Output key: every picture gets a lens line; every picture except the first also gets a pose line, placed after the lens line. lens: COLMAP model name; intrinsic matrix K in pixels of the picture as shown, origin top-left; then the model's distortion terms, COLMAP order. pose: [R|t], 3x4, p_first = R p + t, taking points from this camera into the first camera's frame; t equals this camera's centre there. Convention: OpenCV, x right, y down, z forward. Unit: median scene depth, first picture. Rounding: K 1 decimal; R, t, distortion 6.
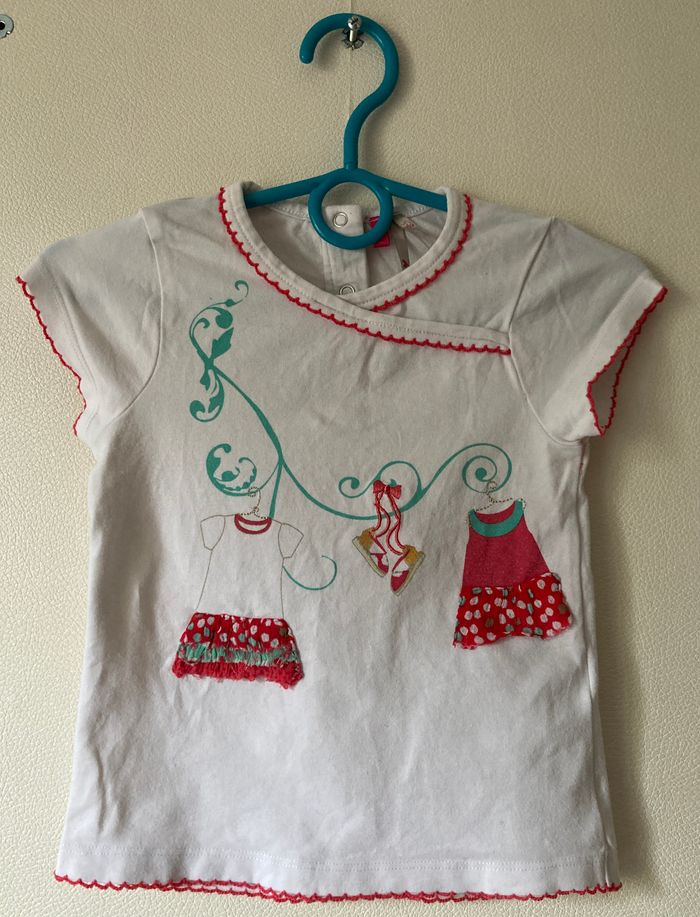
lens RADIAL K [[749.2, 0, 348.4], [0, 749.2, 455.6], [0, 0, 1]] dist [0.123011, -0.003196]
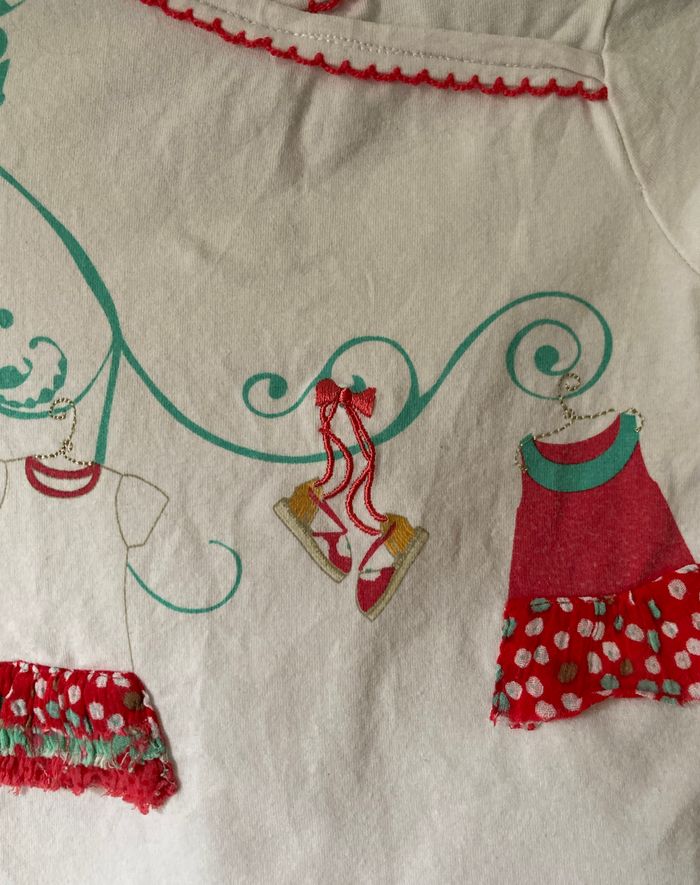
lens RADIAL K [[778.5, 0, 348.3], [0, 778.5, 449.5], [0, 0, 1]] dist [0.028082, -0.029755]
pose [[0.998762, -0.024150, -0.043495, 0.073842], [0.026806, 0.997744, 0.061545, 0.047972], [0.041911, -0.062635, 0.997156, 0.513022]]
